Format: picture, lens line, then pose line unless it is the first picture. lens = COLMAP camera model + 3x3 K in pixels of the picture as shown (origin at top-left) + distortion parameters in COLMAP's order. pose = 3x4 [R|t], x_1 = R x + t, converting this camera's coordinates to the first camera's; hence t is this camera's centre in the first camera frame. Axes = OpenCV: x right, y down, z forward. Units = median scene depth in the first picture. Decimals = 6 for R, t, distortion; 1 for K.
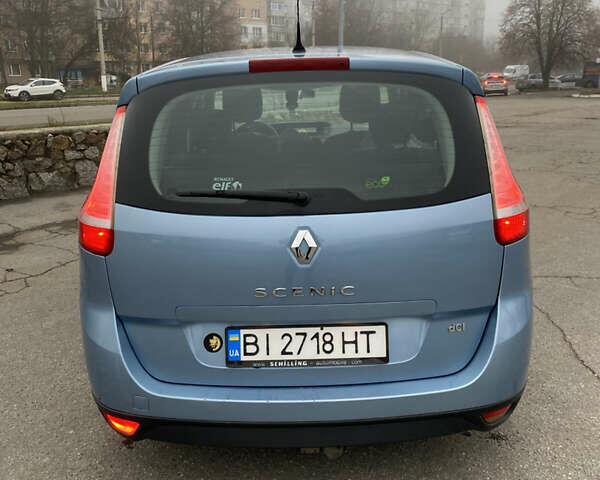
lens RADIAL K [[630.0, 0, 300.0], [0, 630.0, 240.0], [0, 0, 1]] dist [0.018809, -0.000306]
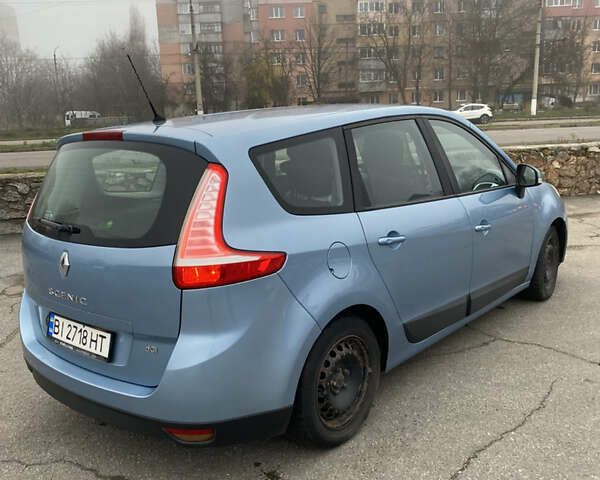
lens RADIAL K [[630.0, 0, 300.0], [0, 630.0, 240.0], [0, 0, 1]] dist [0.018809, -0.000306]
pose [[0.753957, 0.123371, -0.645235, 1.239076], [-0.142813, 0.989498, 0.022318, -0.141718], [0.641213, 0.075321, 0.763658, 0.233630]]
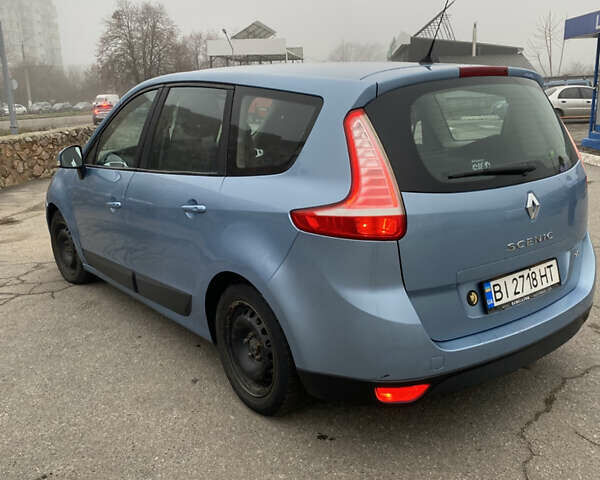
lens RADIAL K [[630.0, 0, 300.0], [0, 630.0, 240.0], [0, 0, 1]] dist [0.018809, -0.000306]
pose [[0.796345, -0.146289, 0.586885, -1.095652], [0.172610, 0.984926, 0.011291, -0.017238], [-0.579690, 0.092311, 0.809592, 0.203960]]
